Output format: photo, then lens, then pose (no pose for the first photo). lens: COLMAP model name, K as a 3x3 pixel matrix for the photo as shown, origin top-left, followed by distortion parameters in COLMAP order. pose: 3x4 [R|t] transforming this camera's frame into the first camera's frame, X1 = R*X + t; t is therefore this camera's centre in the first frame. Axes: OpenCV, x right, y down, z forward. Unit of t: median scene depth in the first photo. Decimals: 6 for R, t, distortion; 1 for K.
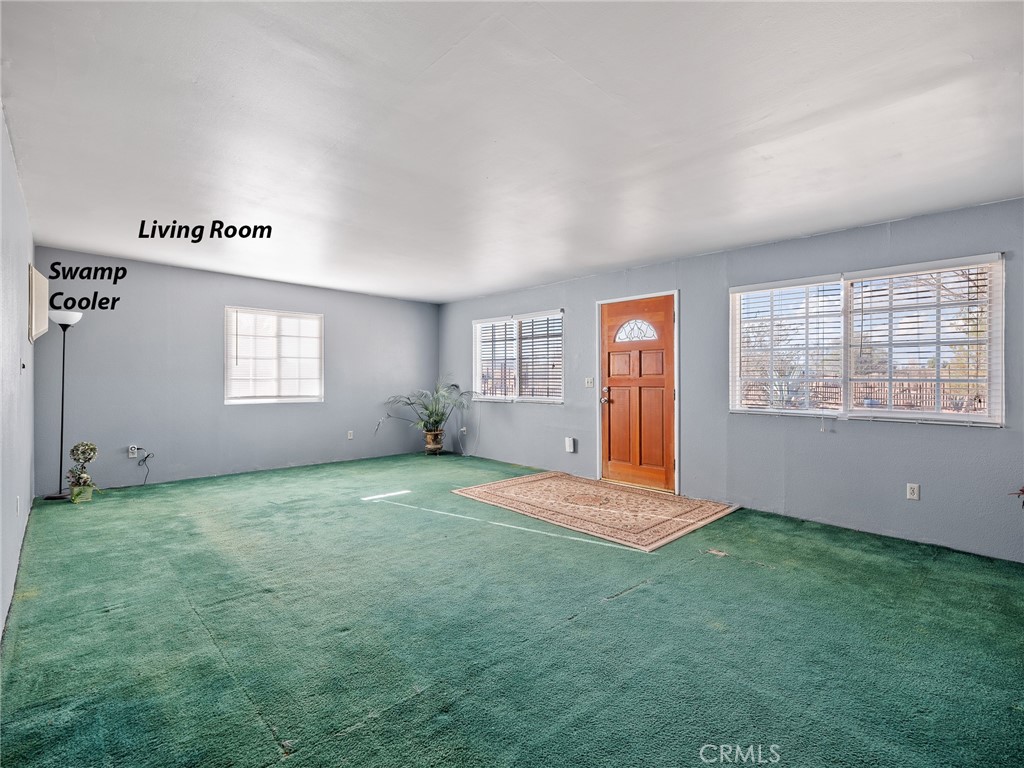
lens RADIAL K [[469.3, 0, 512.7], [0, 469.3, 378.8], [0, 0, 1]] dist [-0.000228, 0.000107]
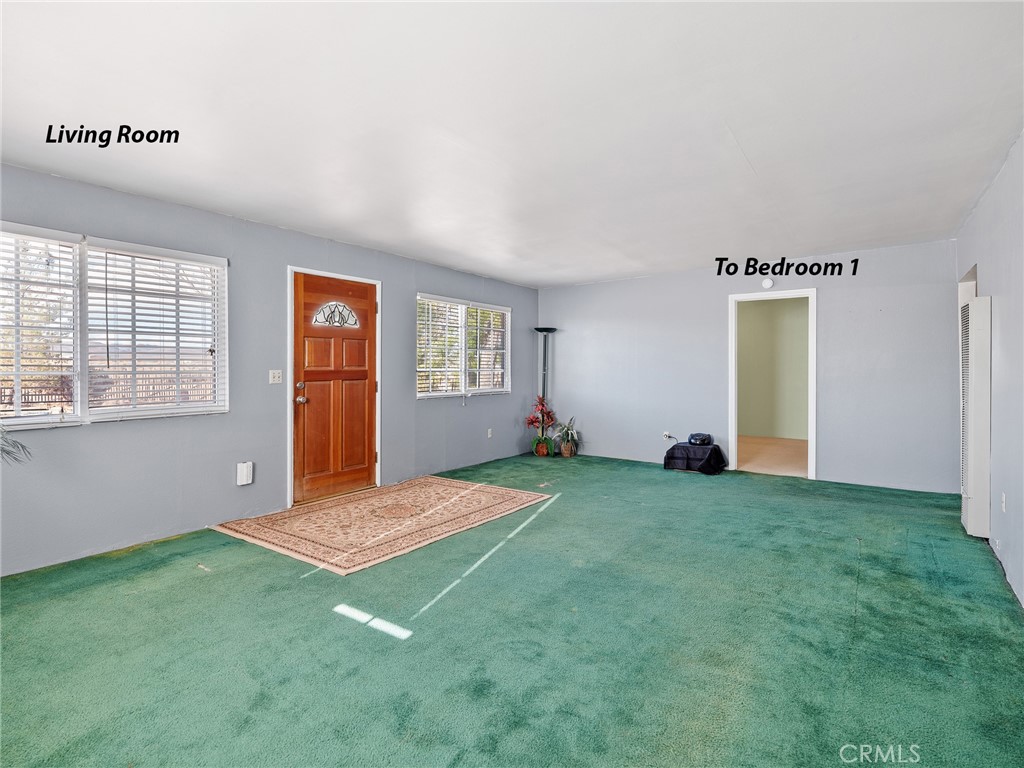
lens RADIAL K [[512.0, 0, 511.5], [0, 512.0, 376.3], [0, 0, 1]] dist [-0.001144, 0.000424]
pose [[-0.160704, -0.014869, 0.986891, -0.730741], [0.007492, 0.999839, 0.016284, -0.003469], [-0.986974, 0.010011, -0.160566, 0.861916]]
